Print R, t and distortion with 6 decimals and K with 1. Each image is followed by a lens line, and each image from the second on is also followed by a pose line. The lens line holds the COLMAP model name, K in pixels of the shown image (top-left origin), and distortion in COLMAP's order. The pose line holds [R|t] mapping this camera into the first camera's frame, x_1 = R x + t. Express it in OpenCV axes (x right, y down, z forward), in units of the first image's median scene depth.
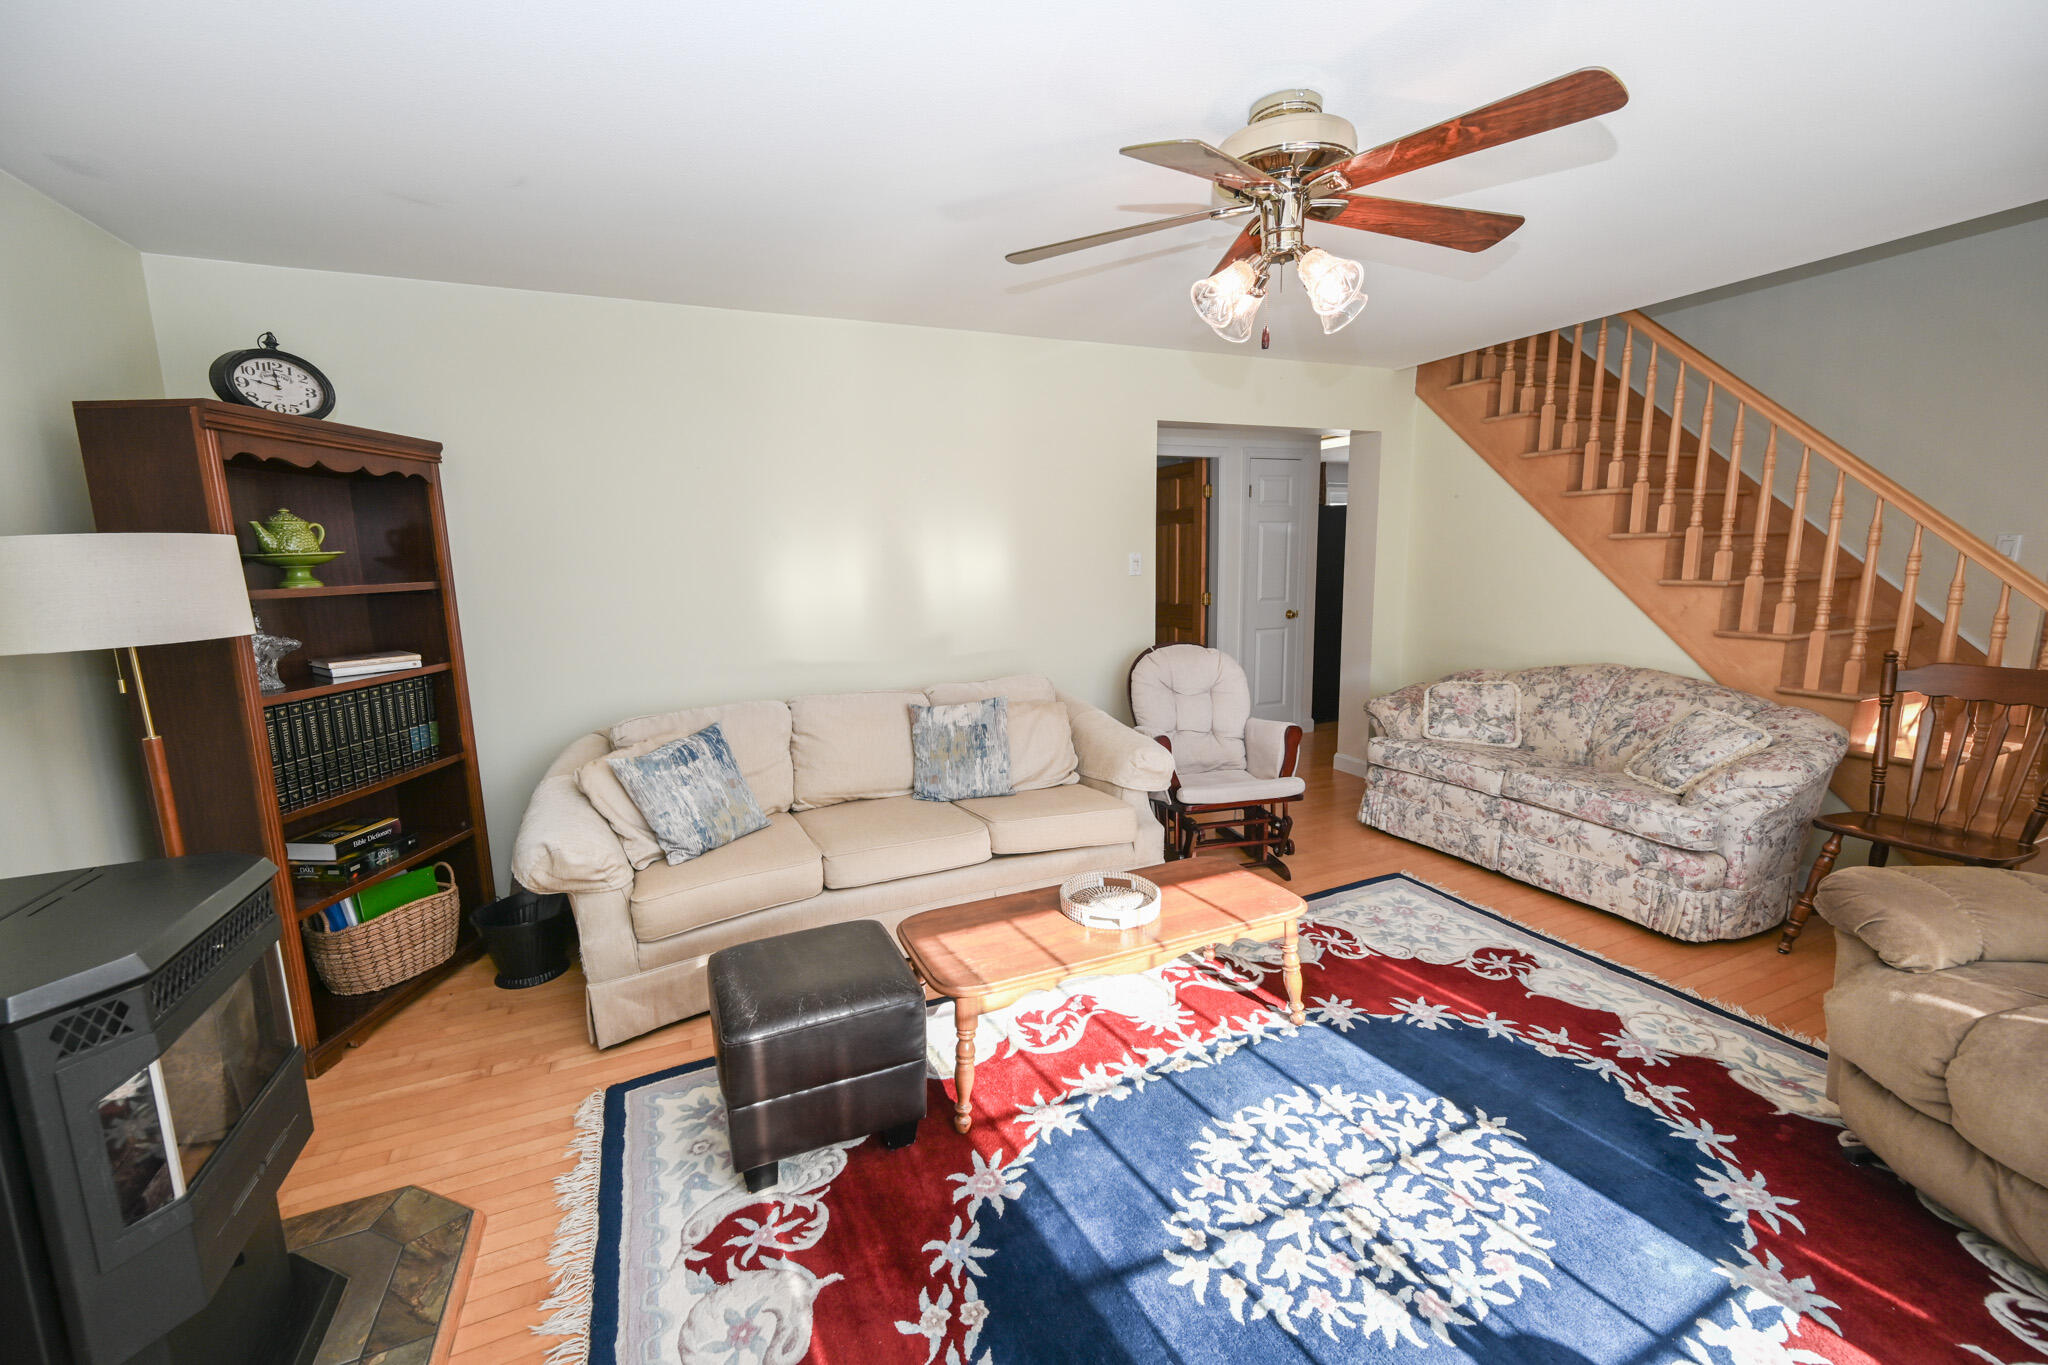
lens RADIAL K [[801.6, 0, 1021.1], [0, 801.6, 681.3], [0, 0, 1]] dist [0.000554, 0.000450]
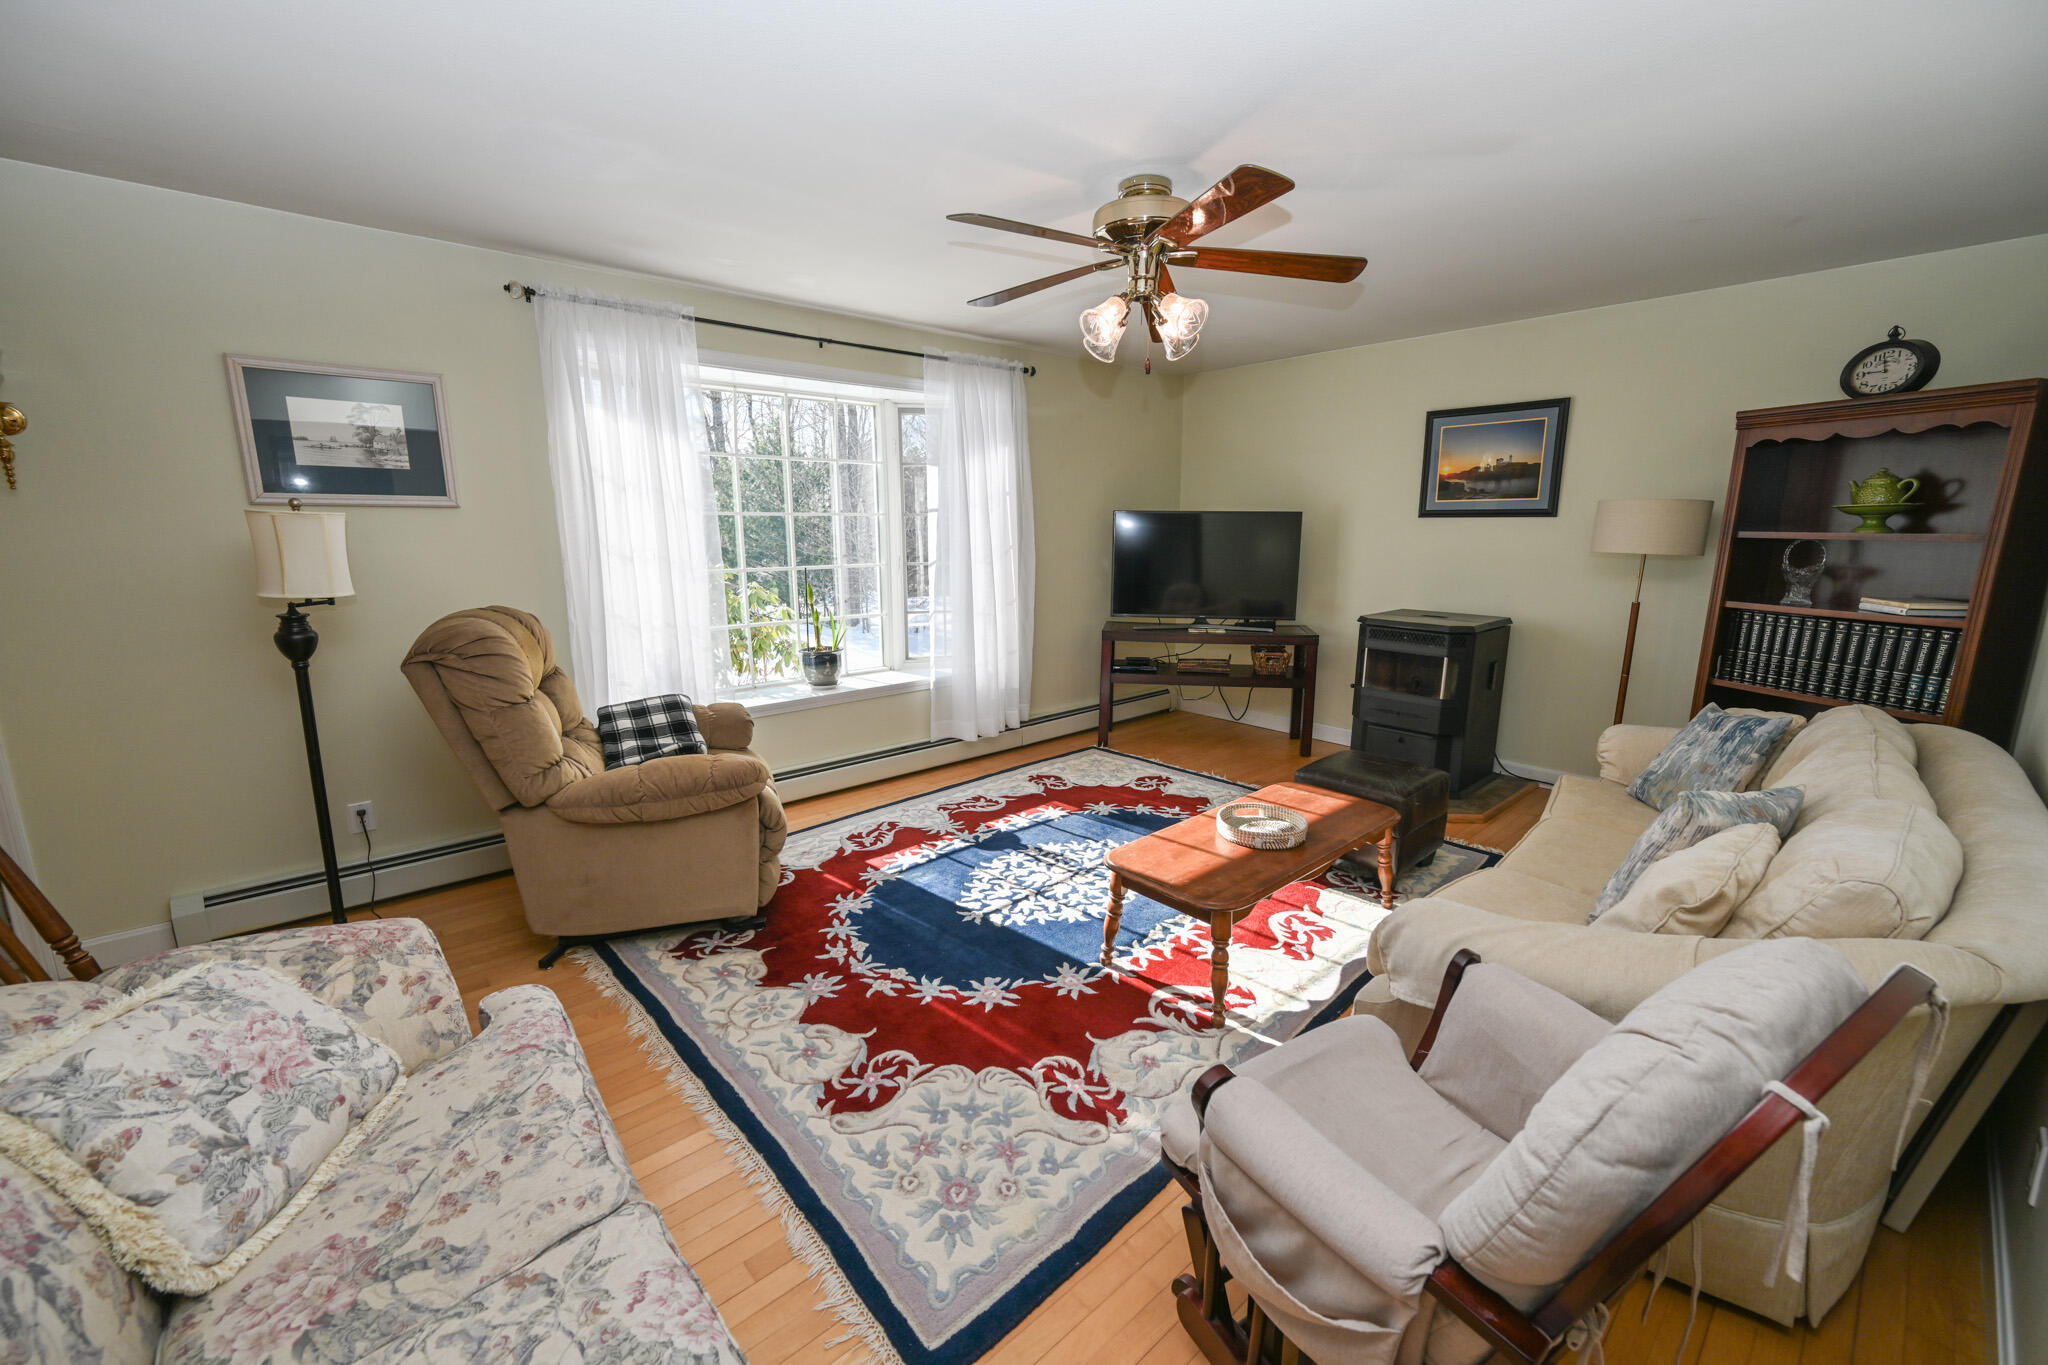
lens RADIAL K [[801.6, 0, 1020.4], [0, 801.6, 682.2], [0, 0, 1]] dist [0.000554, 0.000450]
pose [[-0.951723, 0.083467, -0.295393, 0.755971], [-0.026476, 0.936414, 0.349898, -0.310138], [0.305815, 0.340827, -0.888996, 1.830144]]
